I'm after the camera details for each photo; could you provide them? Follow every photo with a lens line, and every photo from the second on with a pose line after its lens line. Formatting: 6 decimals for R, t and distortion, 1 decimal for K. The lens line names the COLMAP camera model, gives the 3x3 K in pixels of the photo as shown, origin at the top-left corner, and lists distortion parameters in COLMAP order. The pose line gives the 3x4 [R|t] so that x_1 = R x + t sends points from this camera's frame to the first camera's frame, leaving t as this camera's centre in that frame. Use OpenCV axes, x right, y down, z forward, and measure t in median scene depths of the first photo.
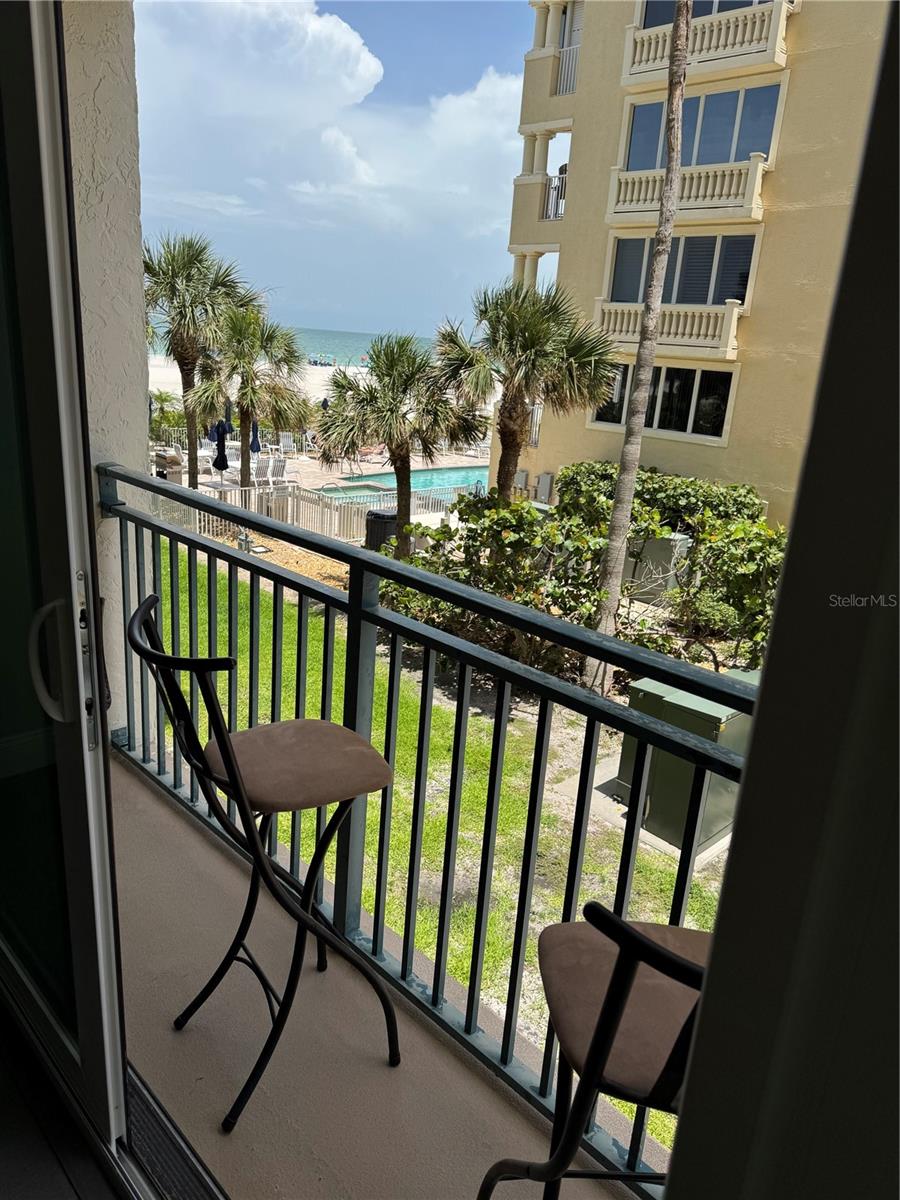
lens RADIAL K [[828.4, 0, 429.0], [0, 828.4, 601.1], [0, 0, 1]] dist [0.054147, -0.003957]
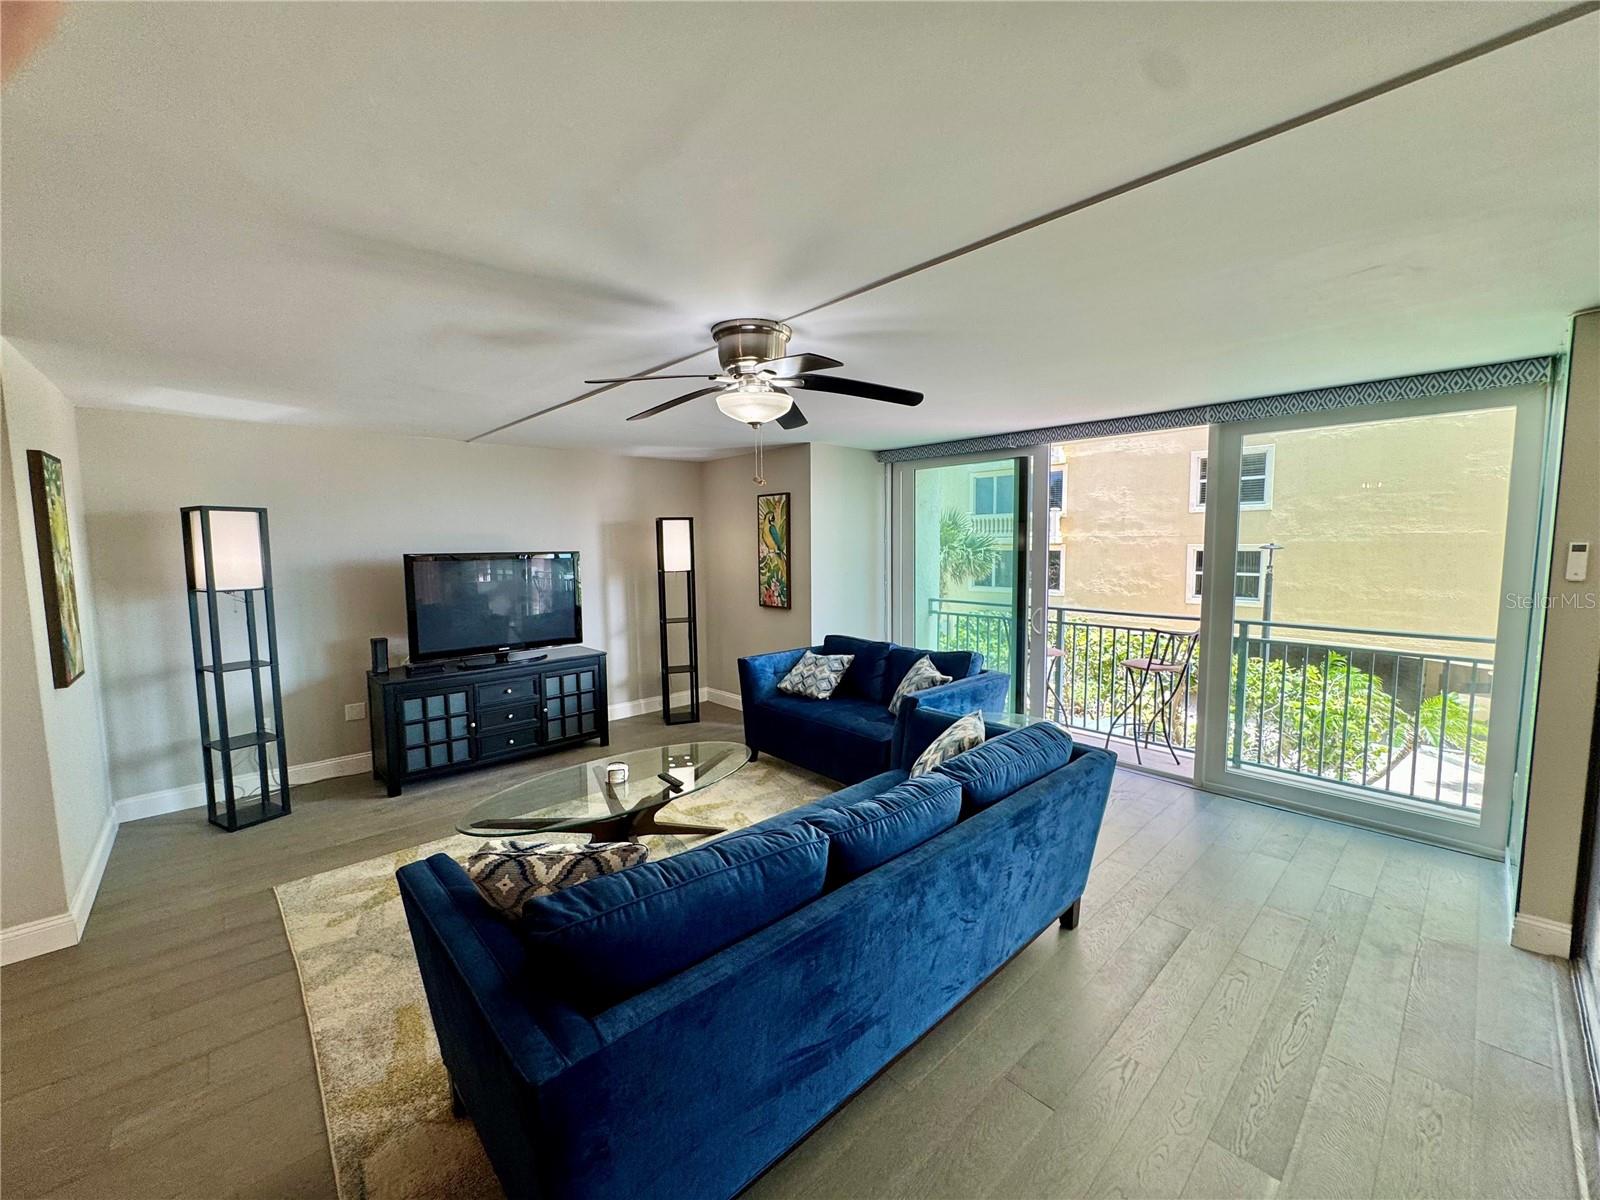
lens RADIAL K [[614.6, 0, 800.0], [0, 614.6, 600.0], [0, 0, 1]] dist [0.000964, 0.000190]
pose [[0.995889, -0.077566, -0.046777, -0.134528], [0.065807, 0.974440, -0.214794, 0.060366], [0.062242, 0.210833, 0.975539, -0.238987]]
